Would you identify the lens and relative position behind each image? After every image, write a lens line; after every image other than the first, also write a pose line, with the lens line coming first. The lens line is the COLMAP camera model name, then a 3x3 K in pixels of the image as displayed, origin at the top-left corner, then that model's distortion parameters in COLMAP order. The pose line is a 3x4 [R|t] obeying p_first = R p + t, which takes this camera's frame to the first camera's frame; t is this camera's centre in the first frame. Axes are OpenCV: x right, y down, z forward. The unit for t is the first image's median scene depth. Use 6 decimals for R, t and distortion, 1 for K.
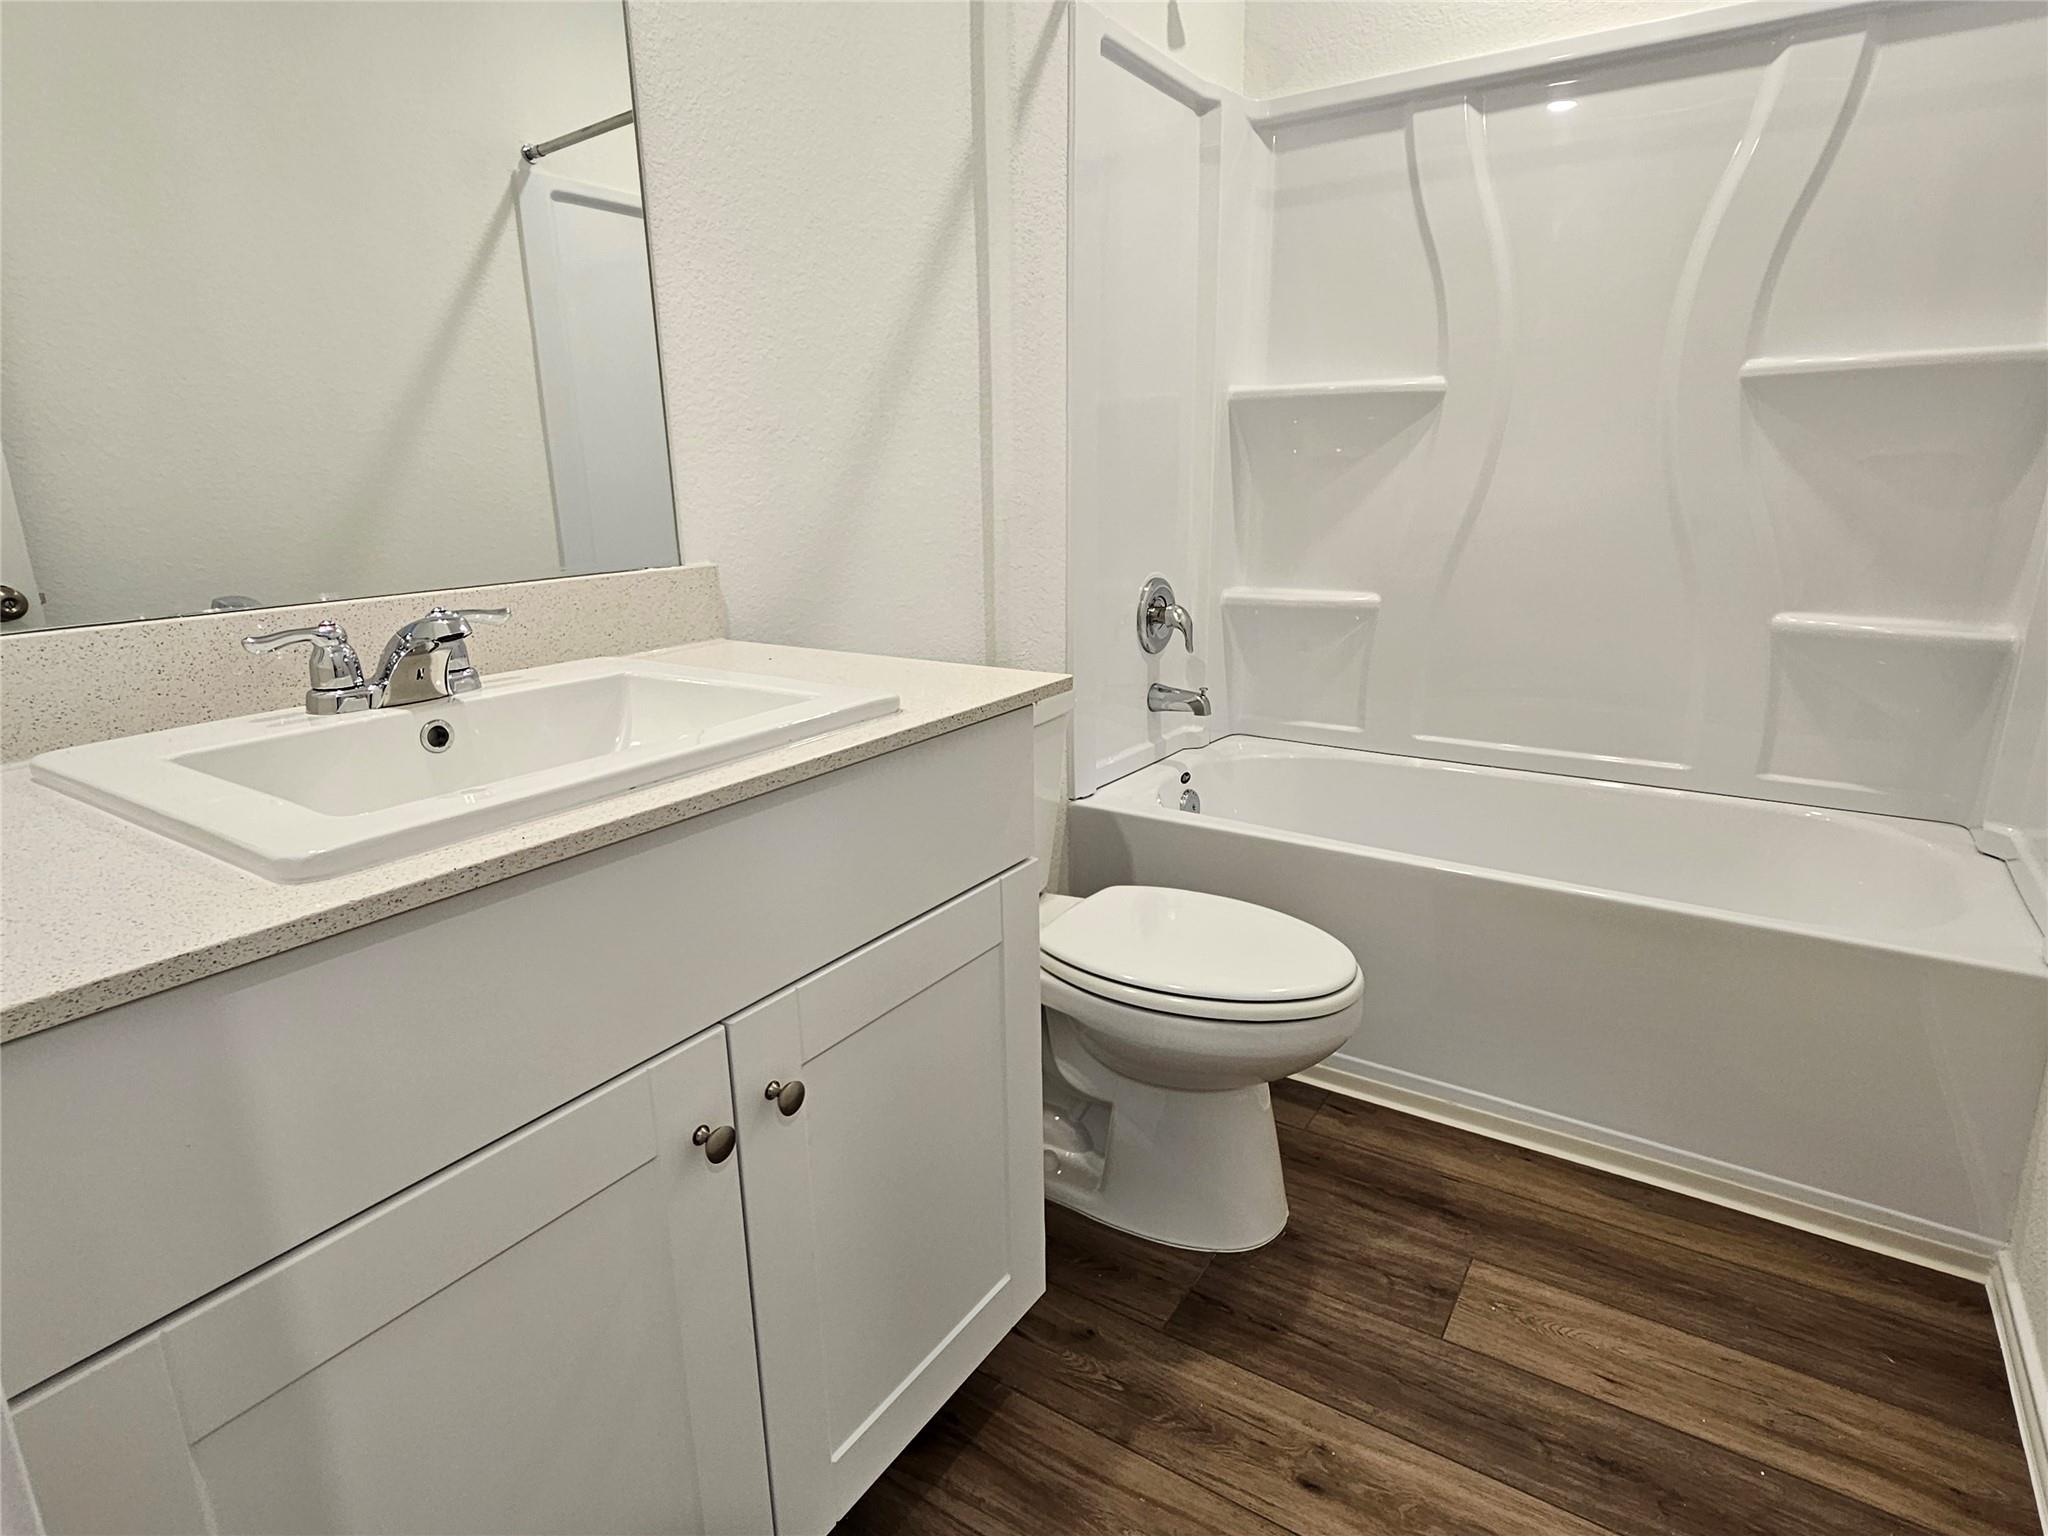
lens RADIAL K [[1084.9, 0, 1034.7], [0, 1084.9, 766.0], [0, 0, 1]] dist [-0.002499, 0.000686]
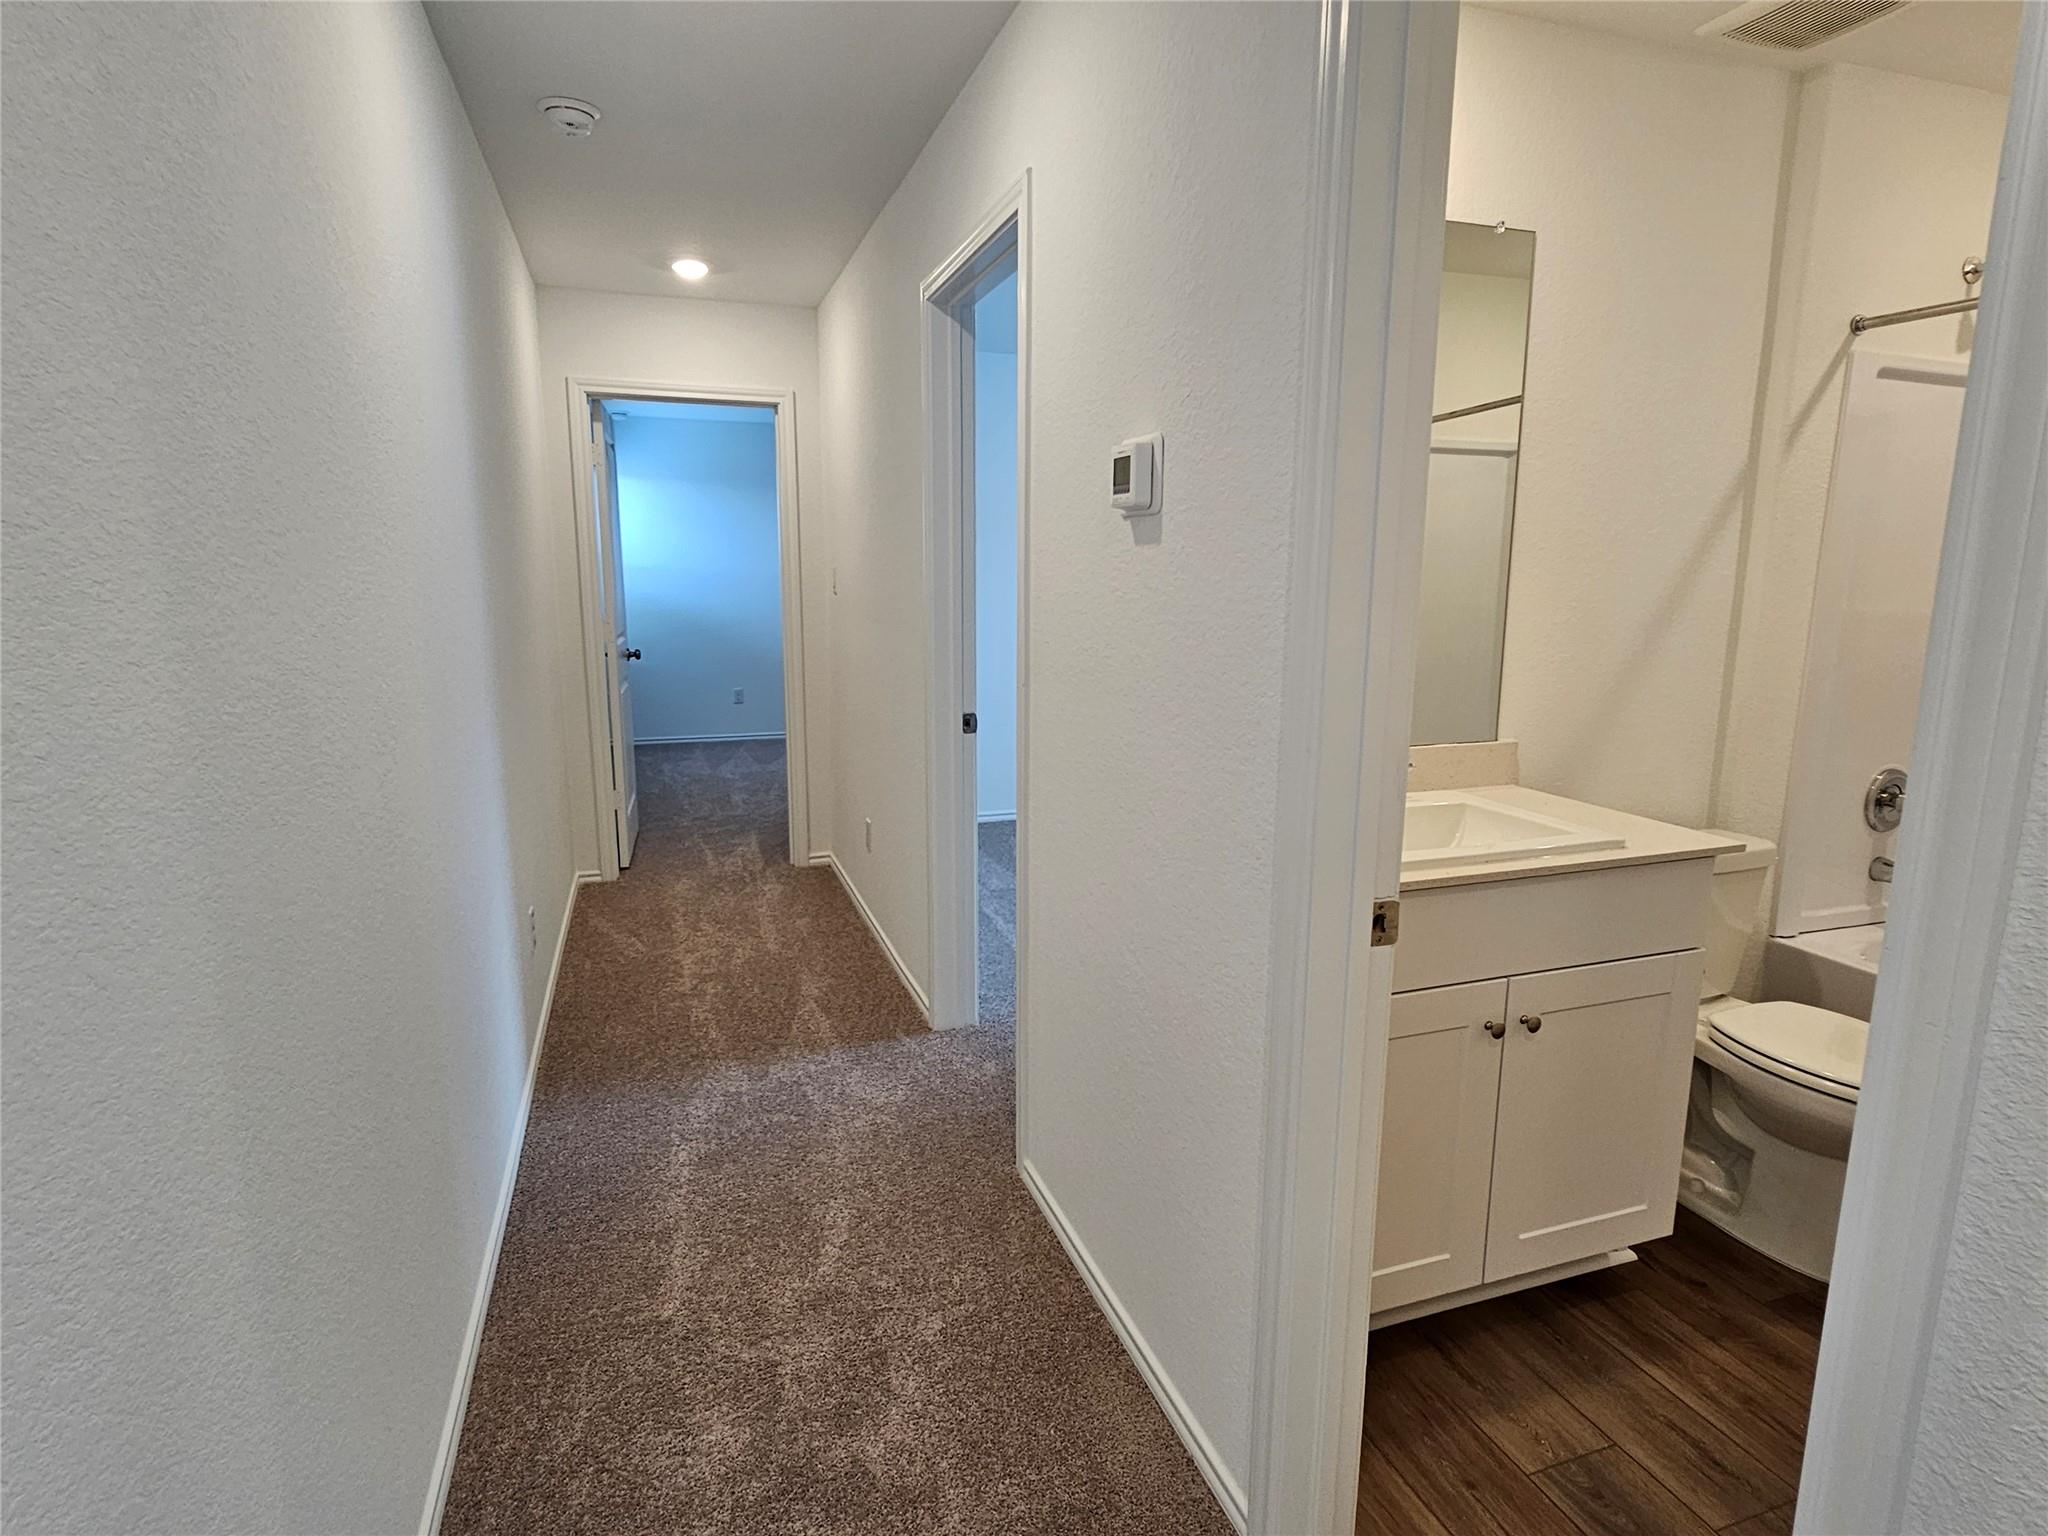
lens RADIAL K [[1084.9, 0, 1025.8], [0, 1084.9, 762.8], [0, 0, 1]] dist [-0.002499, 0.000686]
pose [[0.791278, 0.123106, -0.598935, 0.104335], [-0.173282, 0.984514, -0.026572, 0.021566], [0.586389, 0.124811, 0.800356, -0.723049]]
